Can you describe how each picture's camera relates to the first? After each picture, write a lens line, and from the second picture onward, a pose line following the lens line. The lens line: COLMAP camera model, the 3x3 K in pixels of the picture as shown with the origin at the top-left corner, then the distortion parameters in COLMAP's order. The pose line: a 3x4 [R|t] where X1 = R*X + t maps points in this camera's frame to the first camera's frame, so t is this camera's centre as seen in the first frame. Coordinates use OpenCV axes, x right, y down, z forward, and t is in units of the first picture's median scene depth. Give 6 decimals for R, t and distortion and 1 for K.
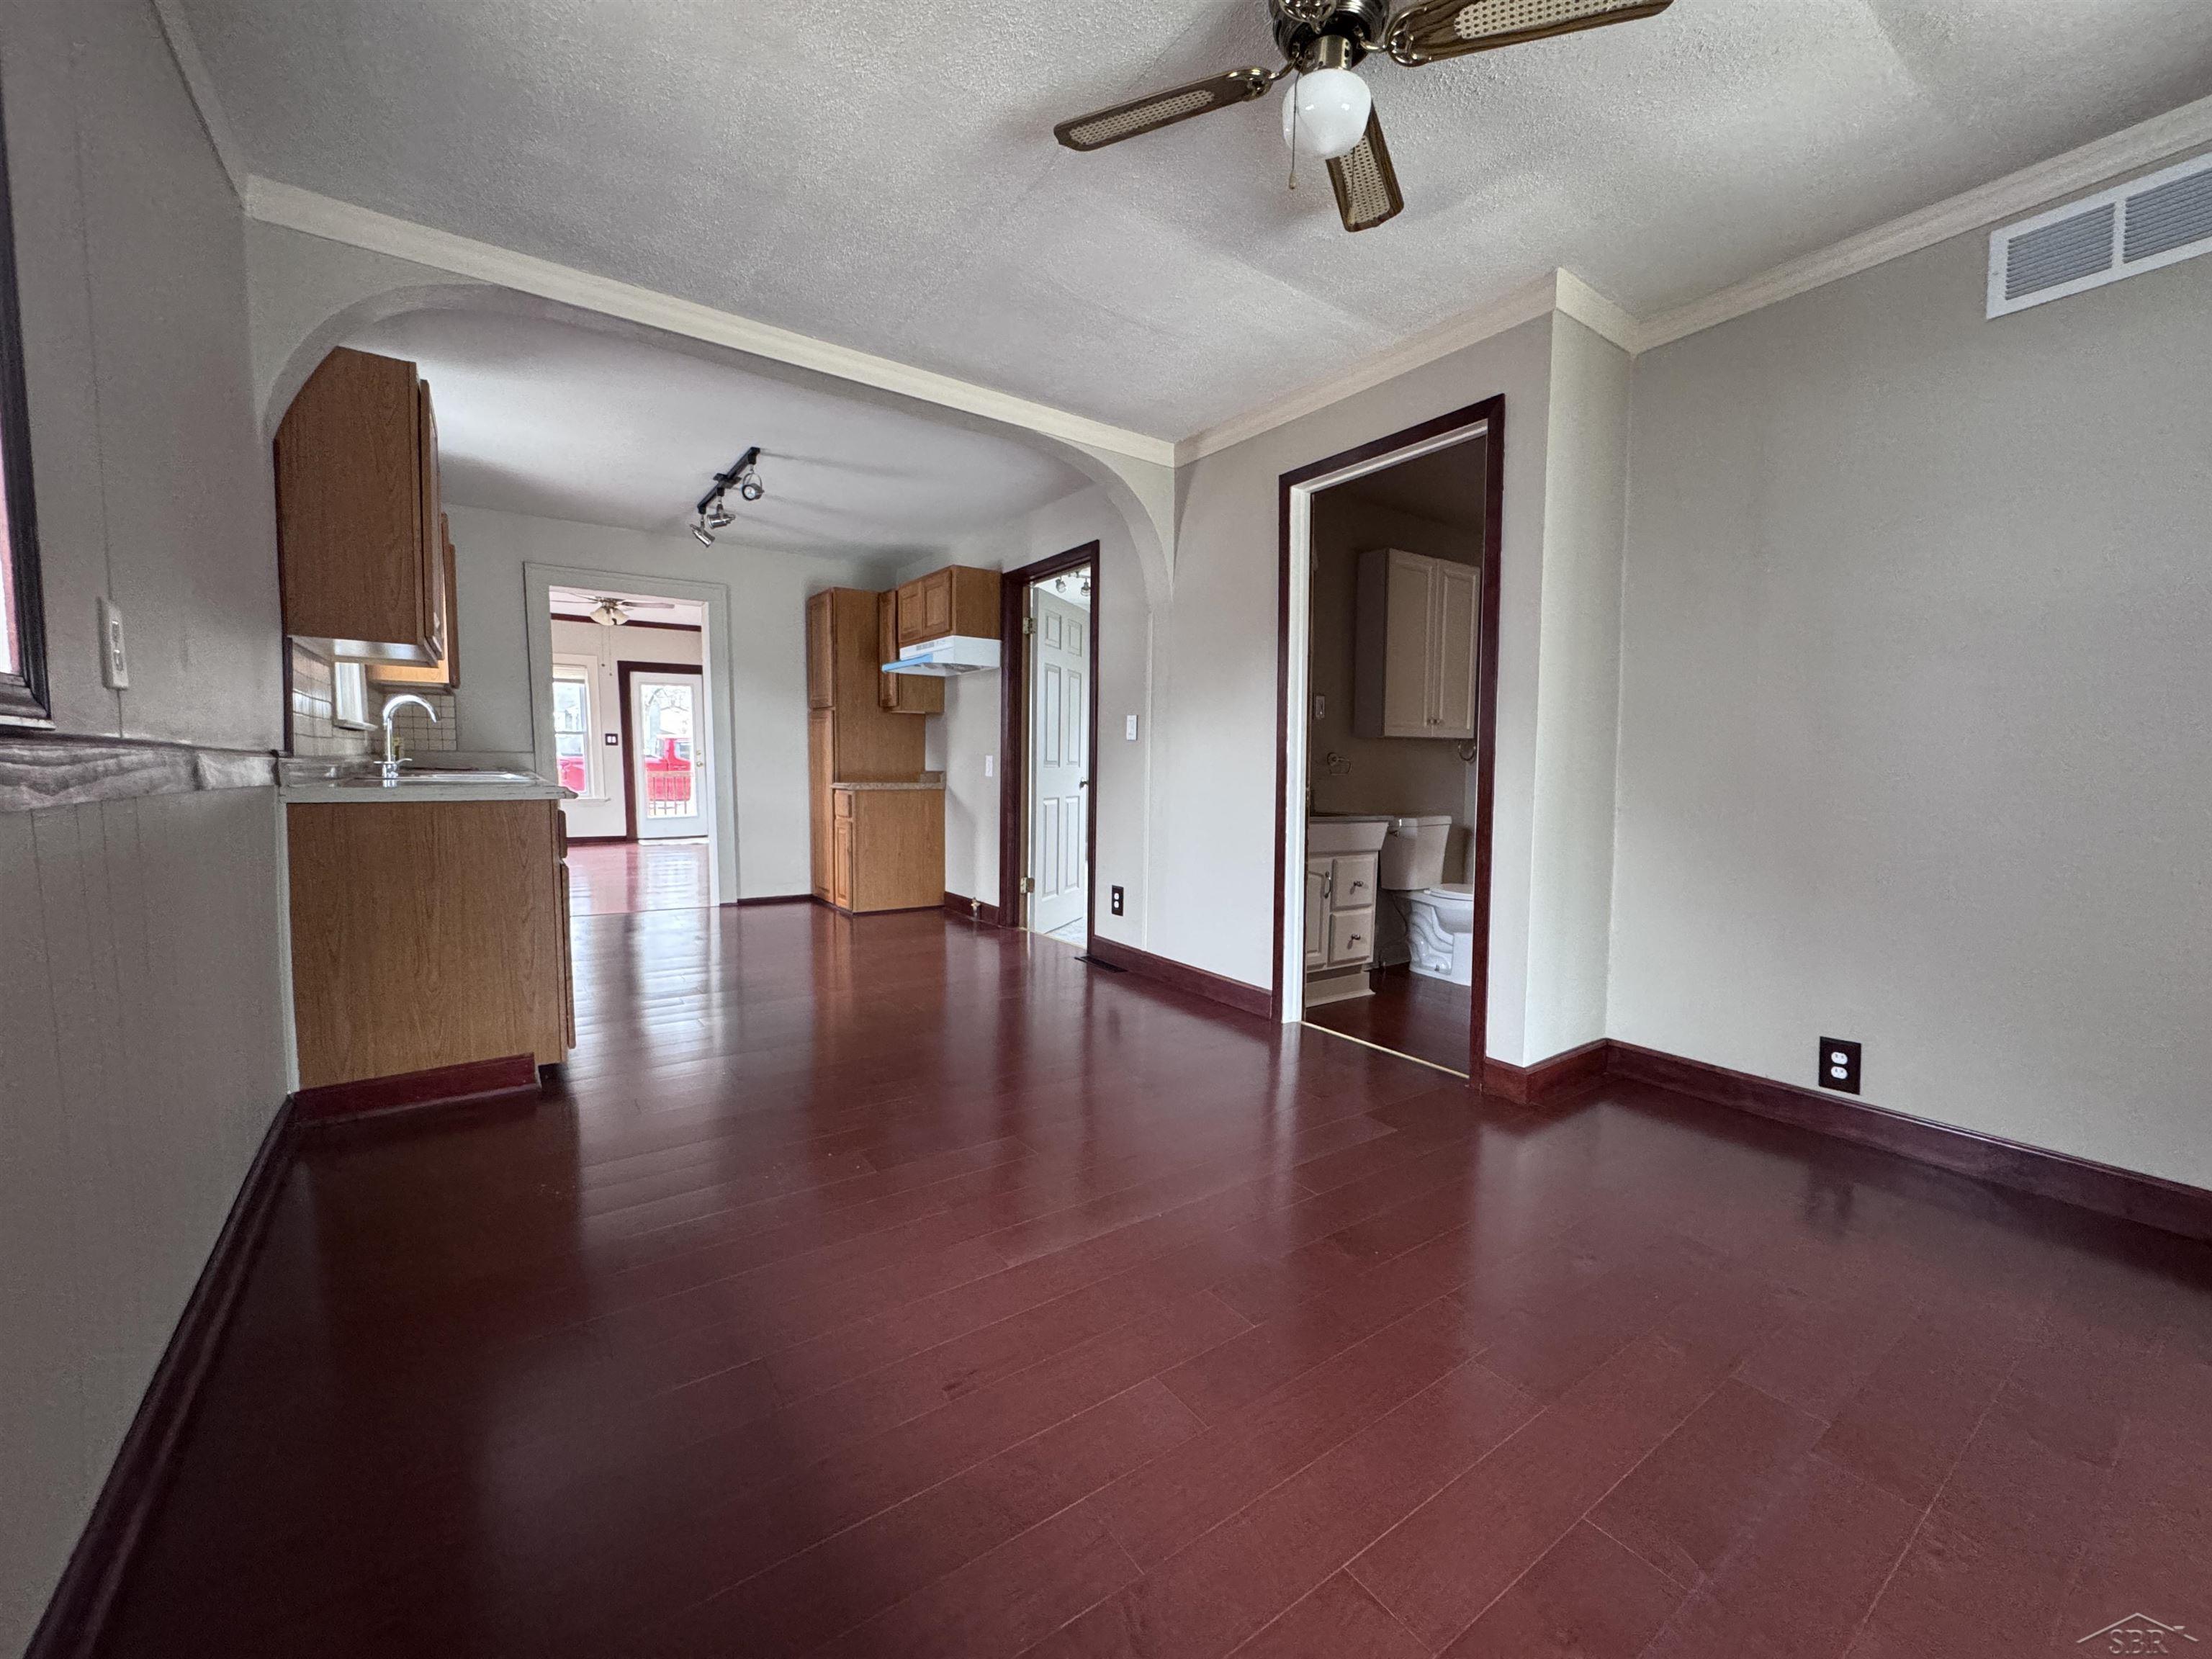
lens RADIAL K [[888.3, 0, 1111.4], [0, 888.3, 835.4], [0, 0, 1]] dist [0.000323, -0.000279]
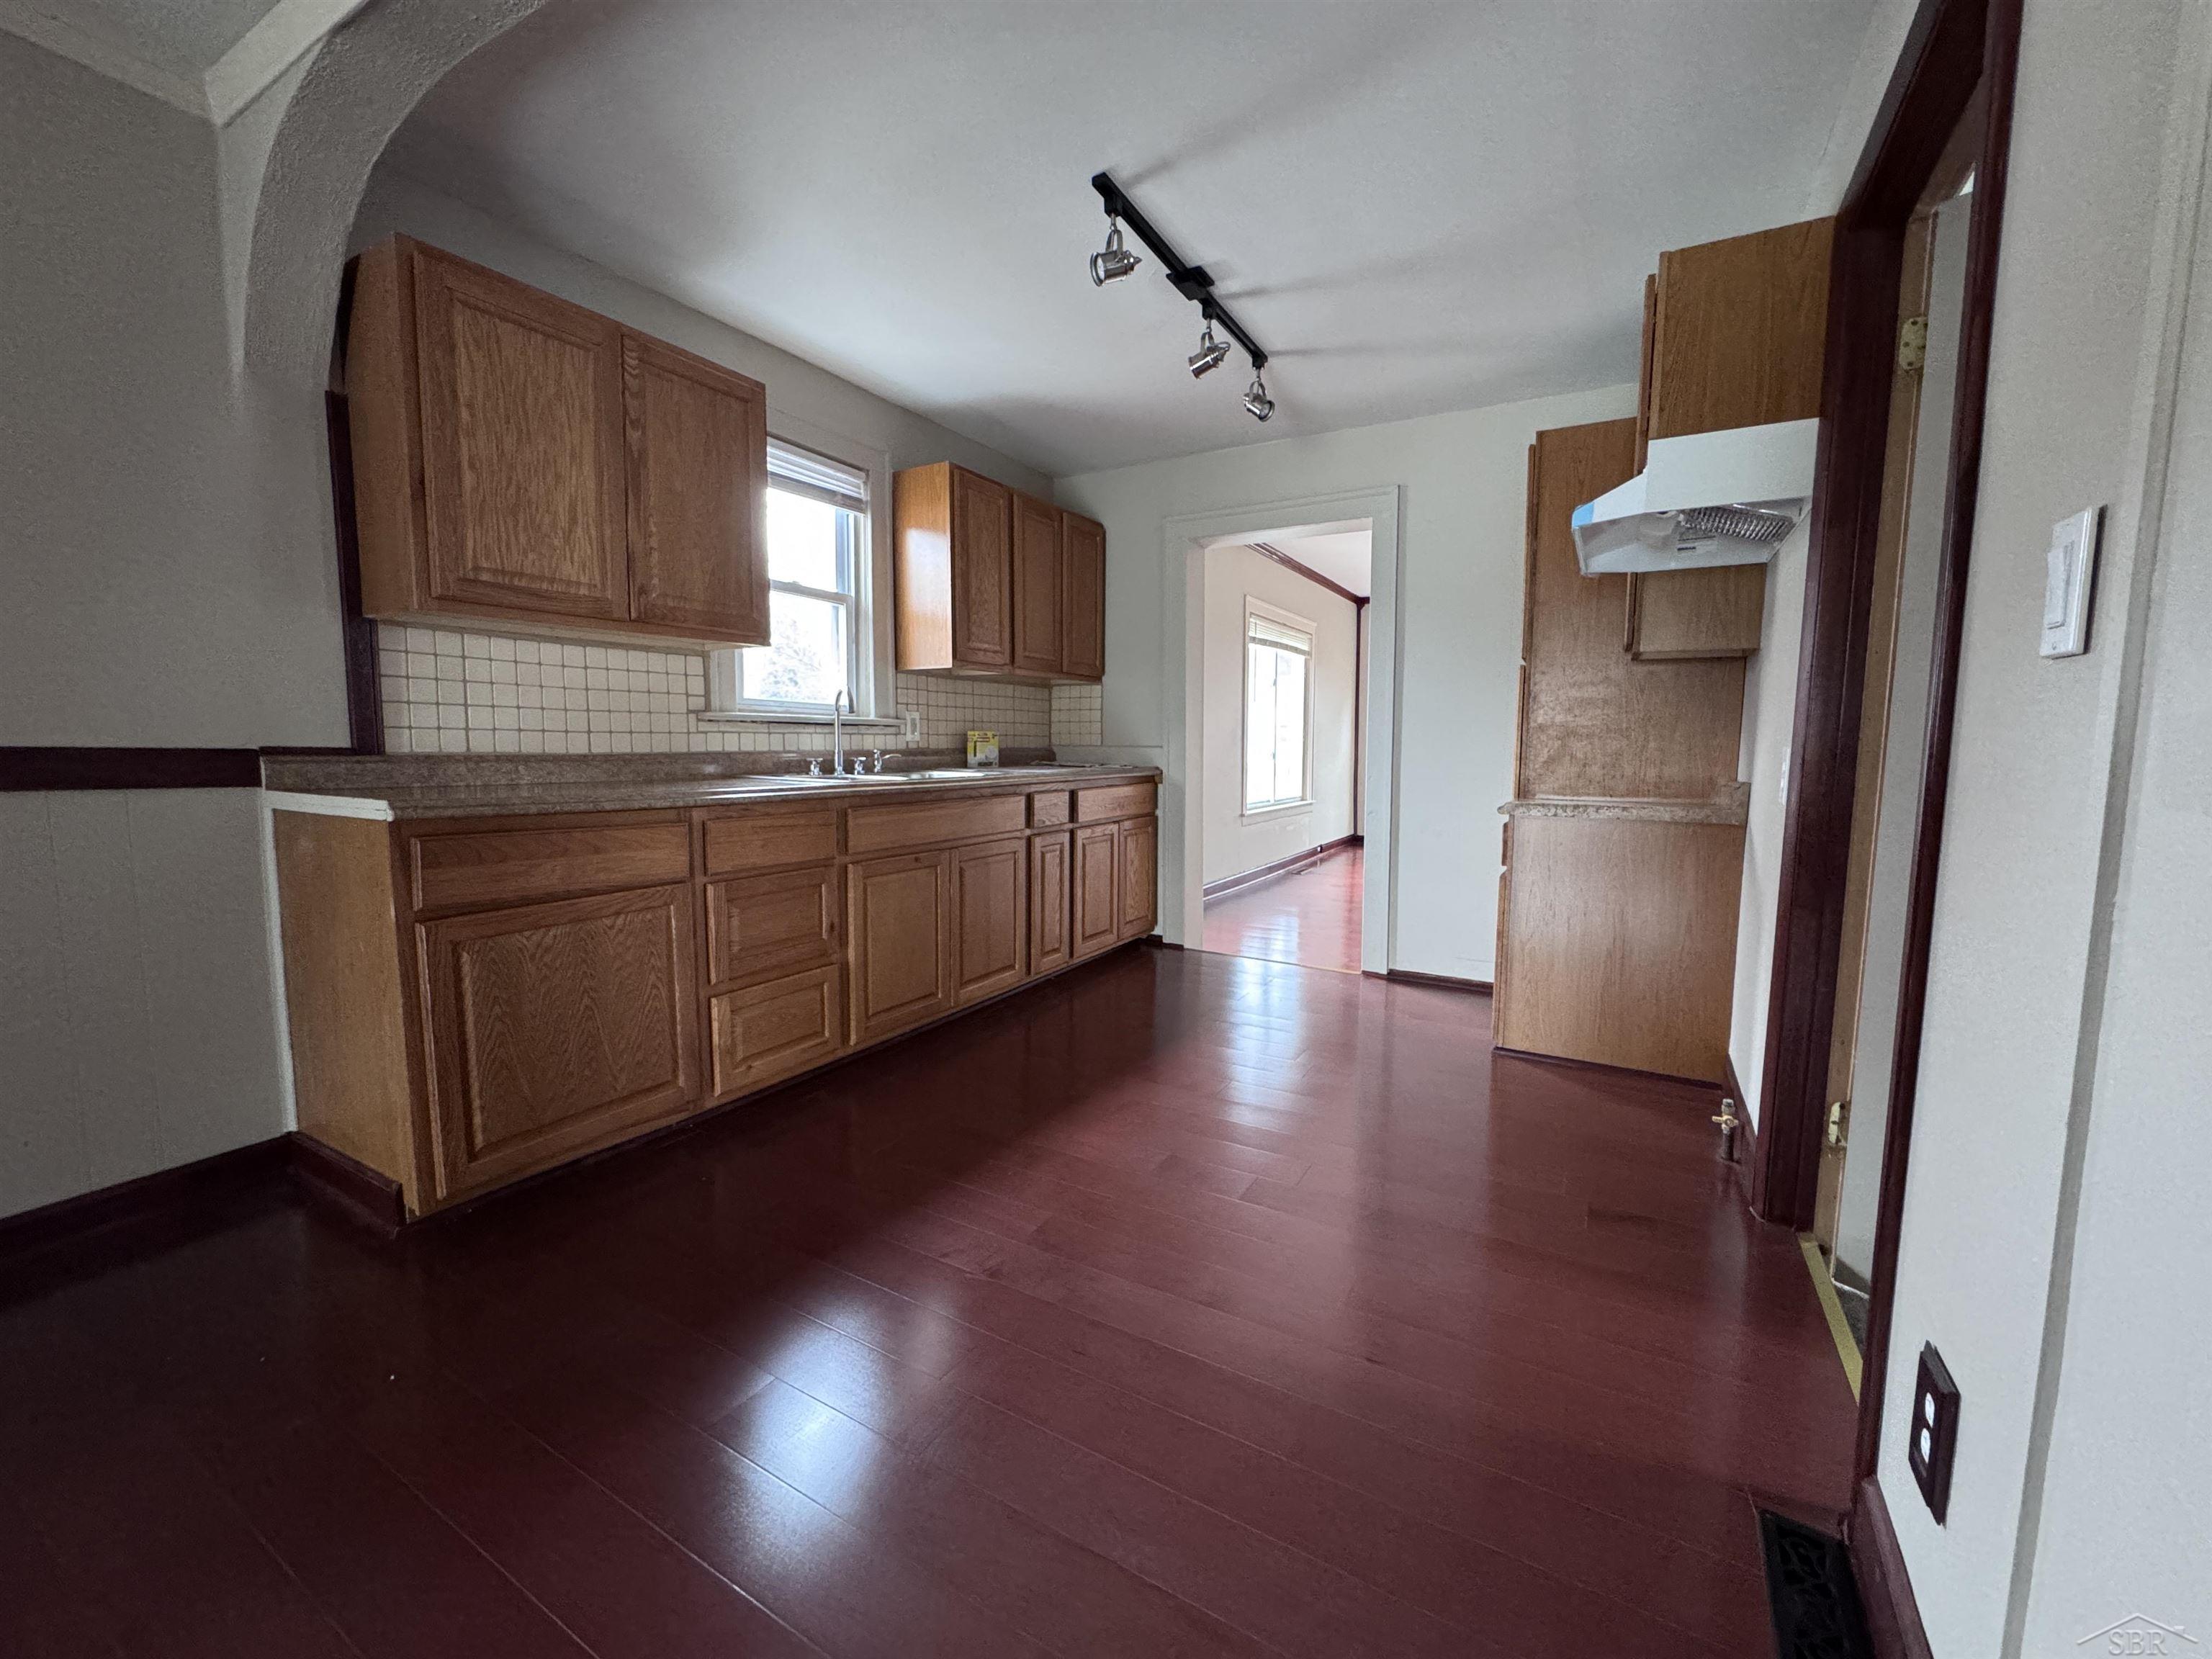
lens RADIAL K [[888.3, 0, 1111.4], [0, 888.3, 835.4], [0, 0, 1]] dist [0.000323, -0.000279]
pose [[0.413385, 0.086227, -0.906465, 0.113749], [-0.080601, 0.995063, 0.057897, -0.069564], [0.906982, 0.049129, 0.418294, 0.771690]]
